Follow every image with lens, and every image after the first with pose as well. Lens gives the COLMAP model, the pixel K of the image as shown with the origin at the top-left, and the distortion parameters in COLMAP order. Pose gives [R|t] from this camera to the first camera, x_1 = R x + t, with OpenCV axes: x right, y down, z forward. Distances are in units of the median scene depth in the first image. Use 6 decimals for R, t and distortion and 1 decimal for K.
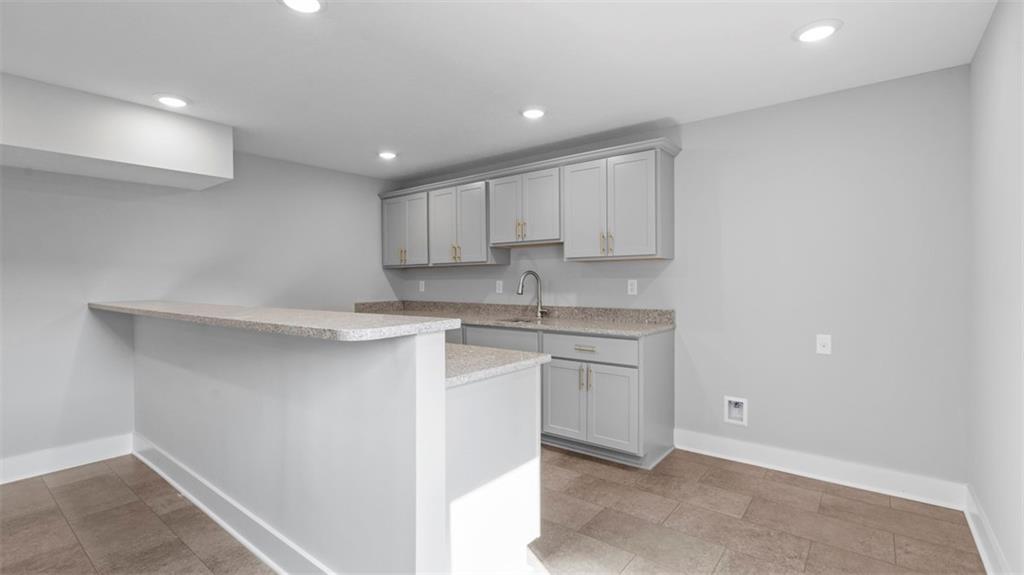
lens RADIAL K [[460.0, 0, 507.2], [0, 460.0, 289.0], [0, 0, 1]] dist [0.000481, 0.000460]
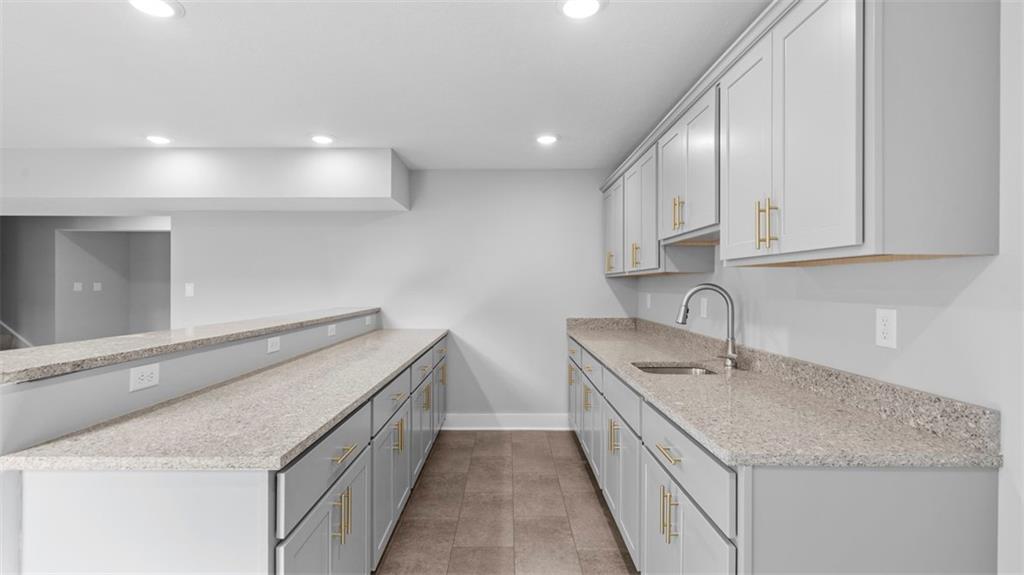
lens RADIAL K [[460.0, 0, 512.2], [0, 460.0, 283.7], [0, 0, 1]] dist [0.000481, 0.000460]
pose [[0.632403, 0.006455, -0.774613, 0.334807], [-0.023848, 0.999654, -0.011139, -0.026946], [0.774272, 0.025518, 0.632338, 0.441382]]
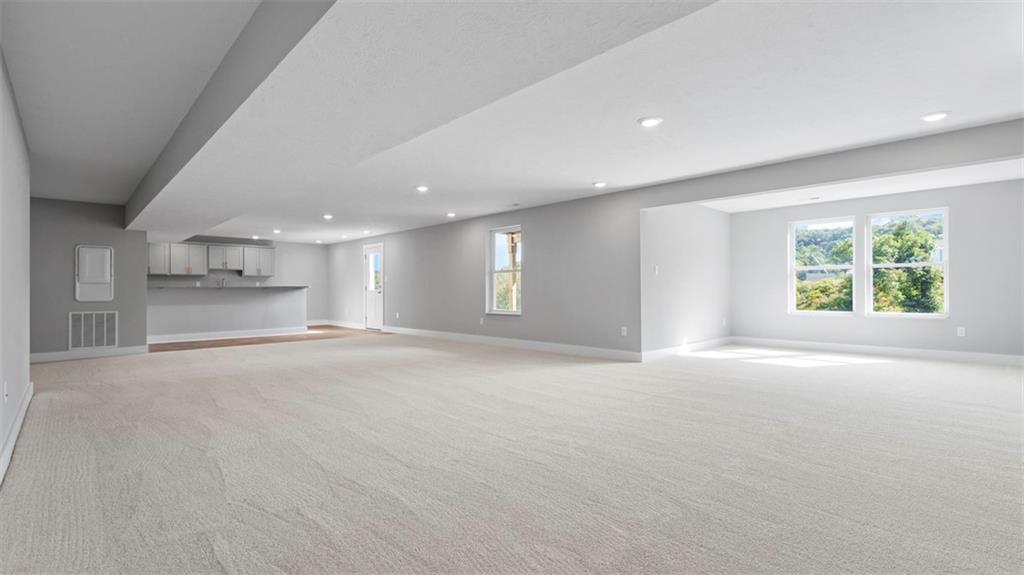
lens RADIAL K [[460.0, 0, 510.7], [0, 460.0, 291.7], [0, 0, 1]] dist [0.000481, 0.000460]
pose [[0.127077, 0.014624, 0.991785, -2.373809], [0.021522, 0.999615, -0.017497, 0.114637], [-0.991659, 0.023569, 0.126714, -1.002709]]
